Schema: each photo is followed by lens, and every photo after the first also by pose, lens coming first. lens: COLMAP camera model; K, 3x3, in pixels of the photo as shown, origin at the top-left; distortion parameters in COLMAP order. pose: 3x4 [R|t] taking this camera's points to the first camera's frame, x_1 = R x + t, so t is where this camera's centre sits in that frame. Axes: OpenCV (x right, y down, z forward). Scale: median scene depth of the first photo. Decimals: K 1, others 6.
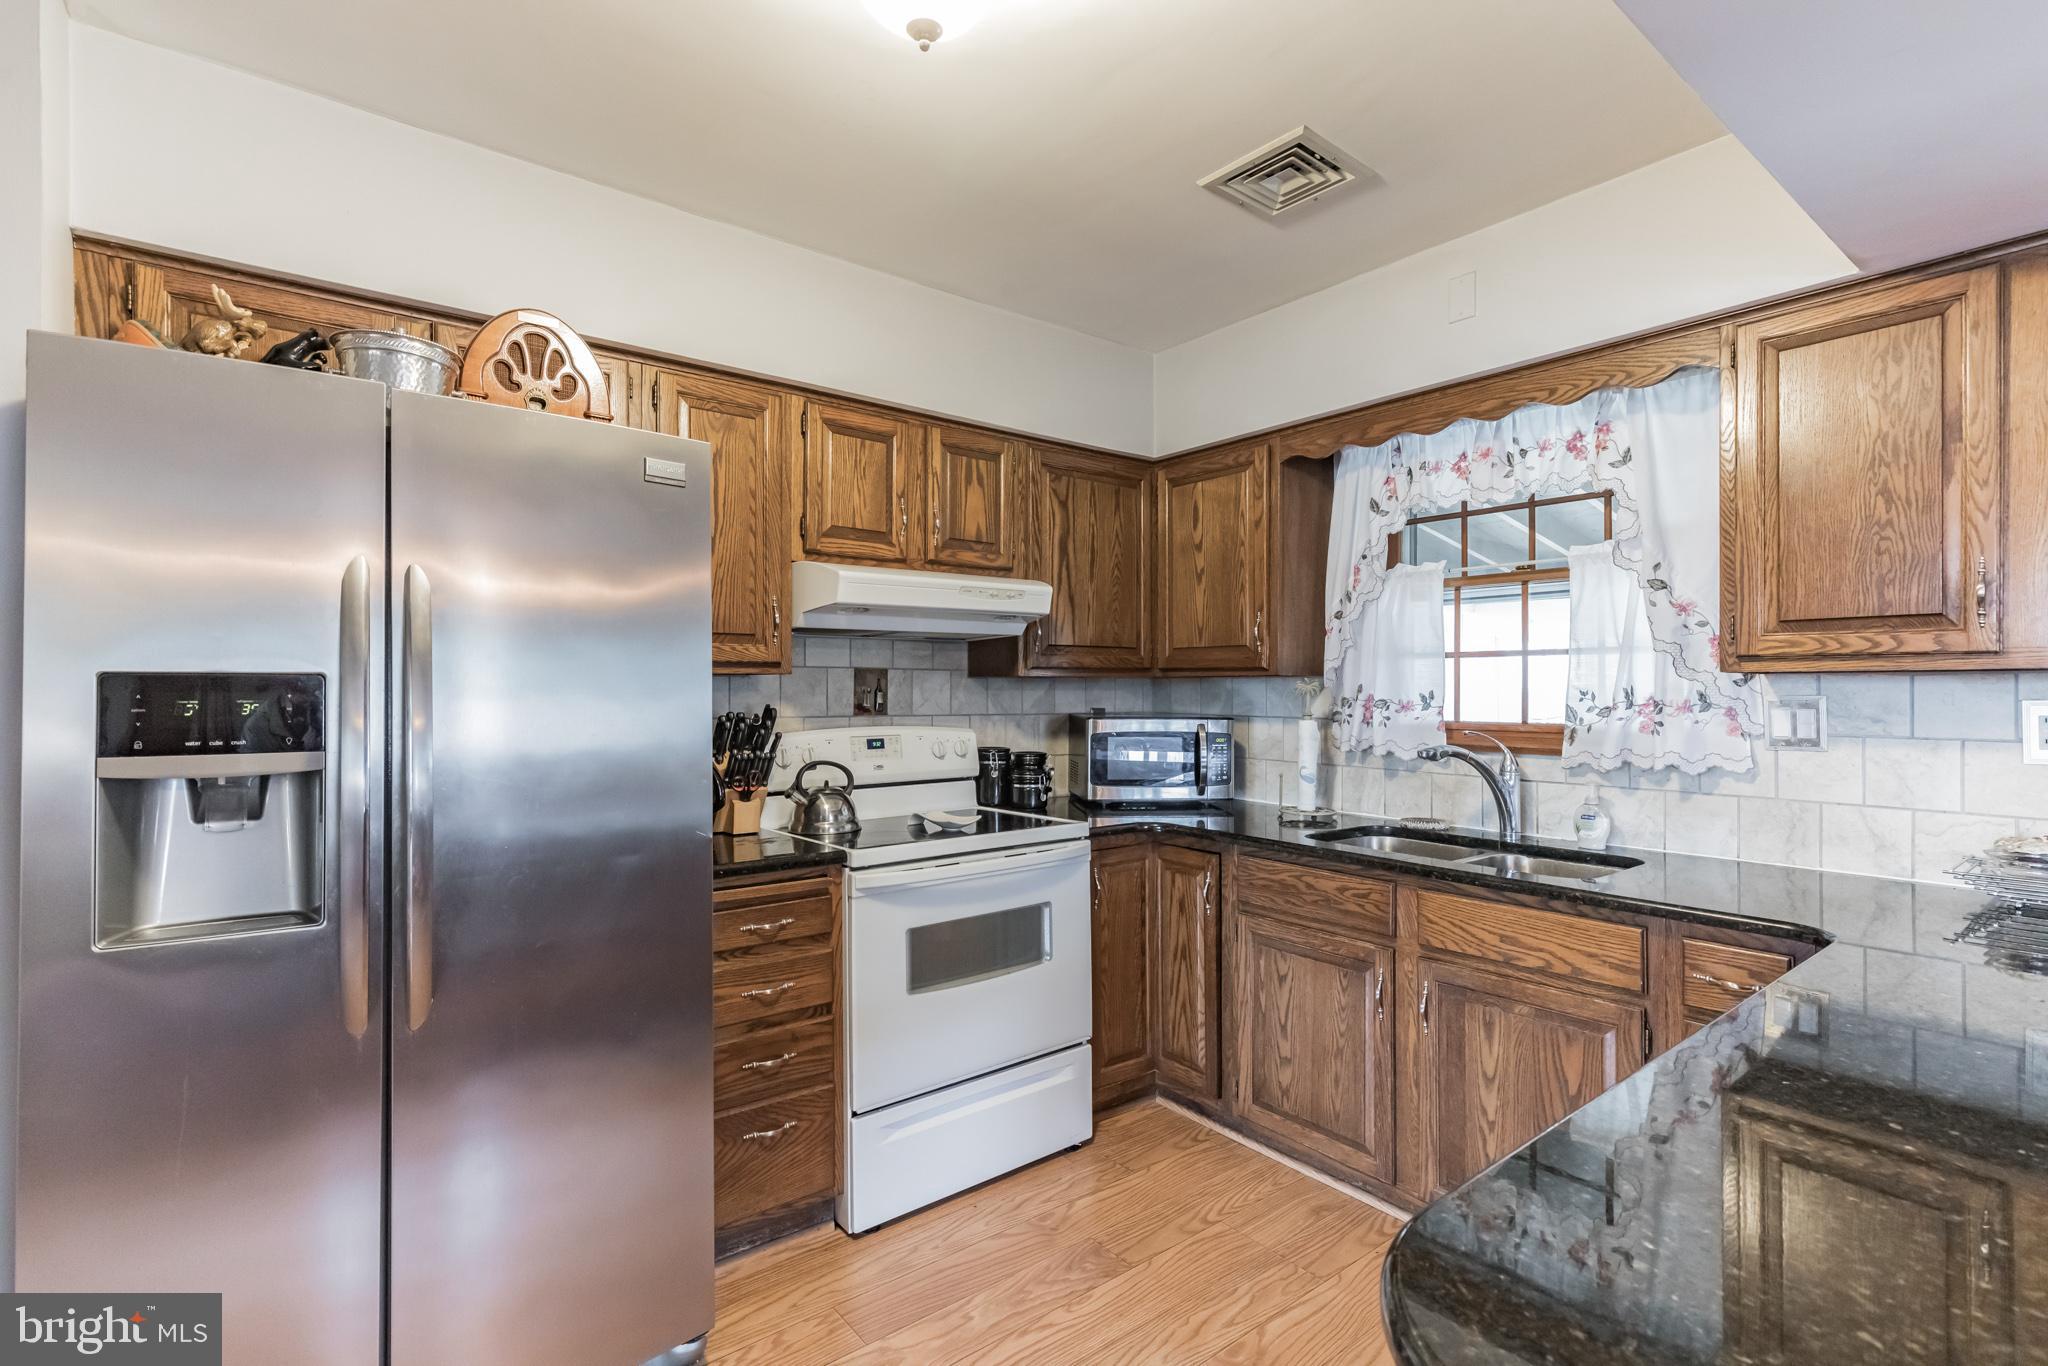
lens RADIAL K [[936.1, 0, 1024.0], [0, 936.1, 683.0], [0, 0, 1]] dist [0.000320, 0.000113]
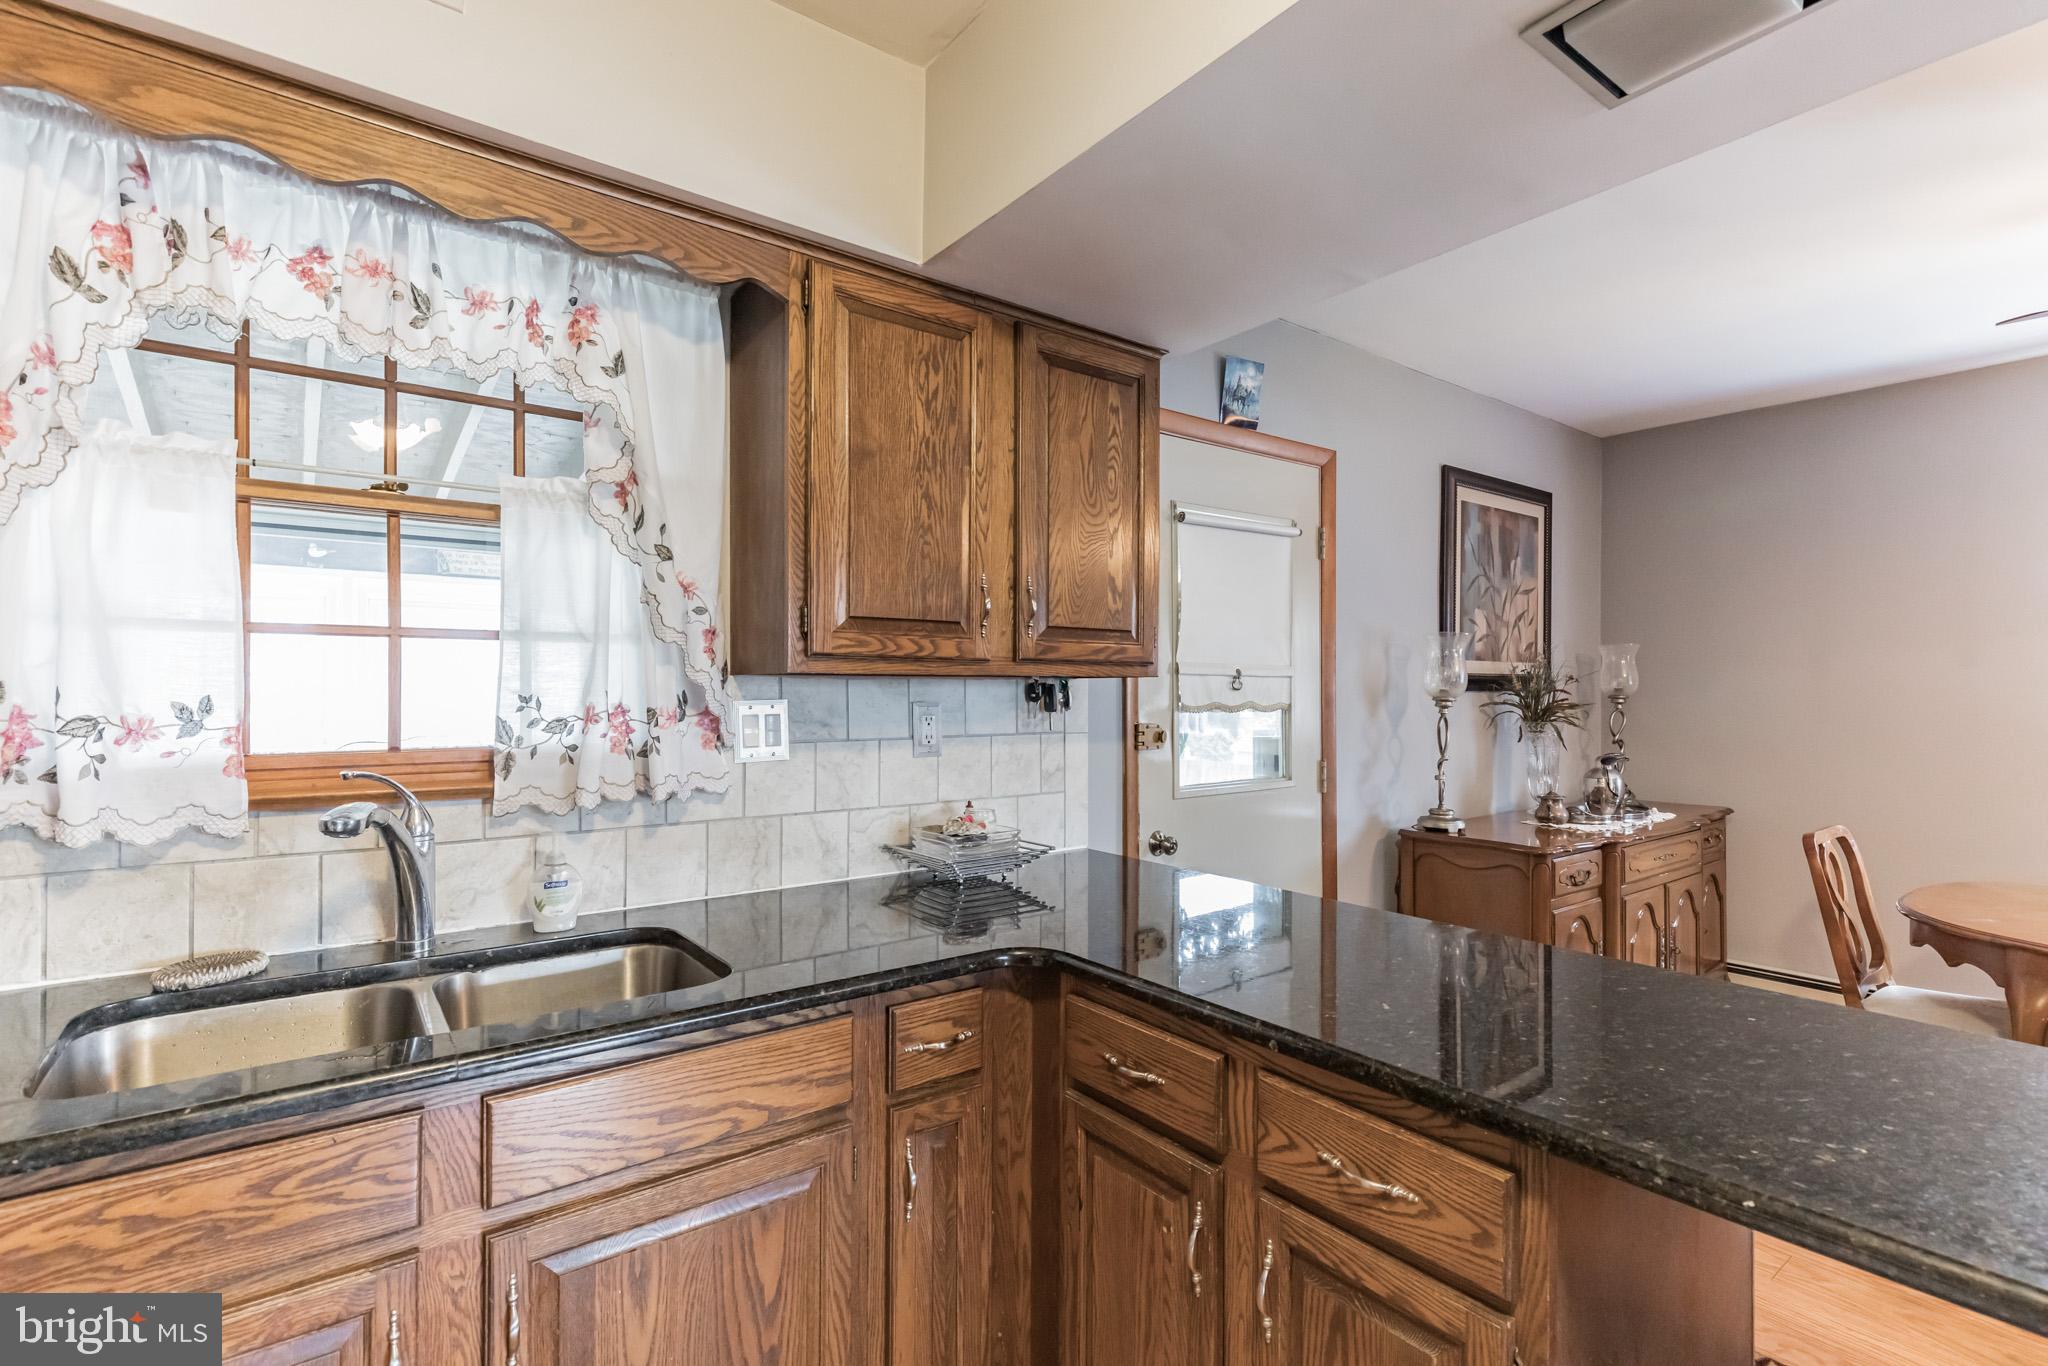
lens RADIAL K [[950.0, 0, 1025.5], [0, 950.0, 690.2], [0, 0, 1]] dist [0.008840, -0.000568]
pose [[0.015420, -0.001678, 0.999880, -0.082292], [-0.008508, 0.999962, 0.001809, 0.000432], [-0.999845, -0.008535, 0.015405, 0.734003]]
